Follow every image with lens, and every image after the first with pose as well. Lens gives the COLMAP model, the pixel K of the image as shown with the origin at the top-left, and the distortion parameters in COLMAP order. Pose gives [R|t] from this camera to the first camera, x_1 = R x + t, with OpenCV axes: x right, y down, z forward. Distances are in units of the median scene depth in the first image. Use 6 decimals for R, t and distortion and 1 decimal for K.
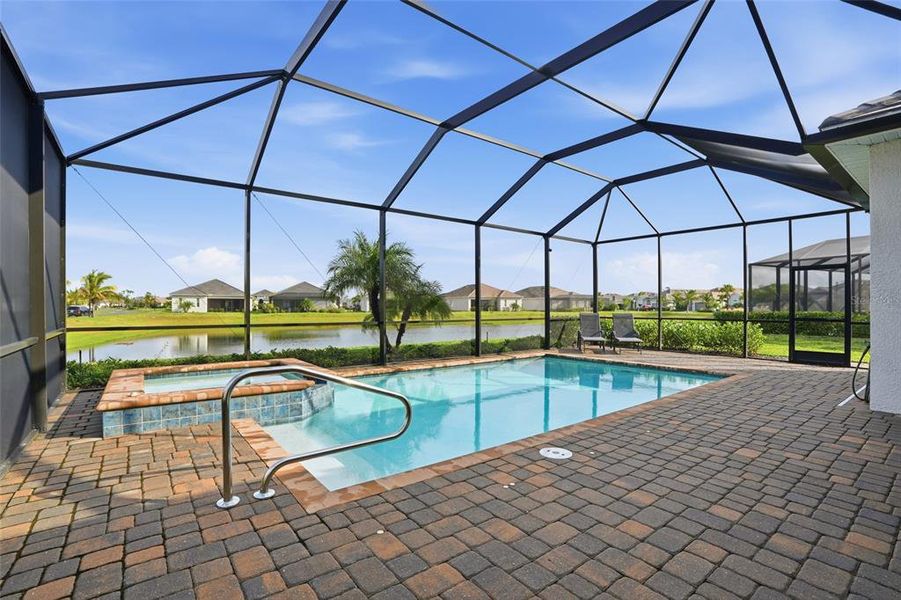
lens RADIAL K [[417.3, 0, 446.9], [0, 417.3, 298.4], [0, 0, 1]] dist [-0.036206, 0.001992]
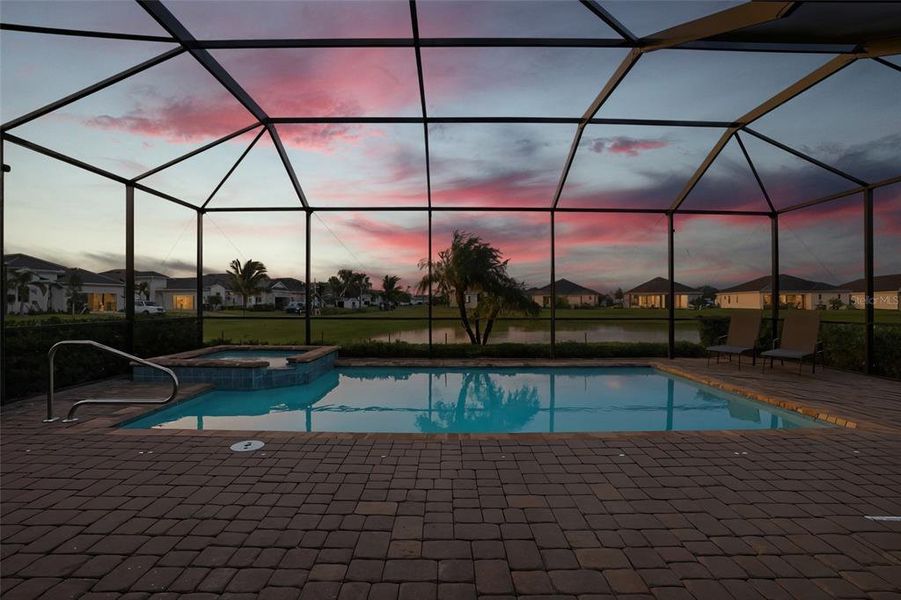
lens RADIAL K [[411.0, 0, 448.8], [0, 411.0, 301.0], [0, 0, 1]] dist [-0.036785, 0.004737]
pose [[0.792504, -0.001421, -0.609865, 0.411136], [0.010111, 0.999890, 0.010809, 0.001730], [0.609783, -0.014732, 0.792432, 0.164151]]
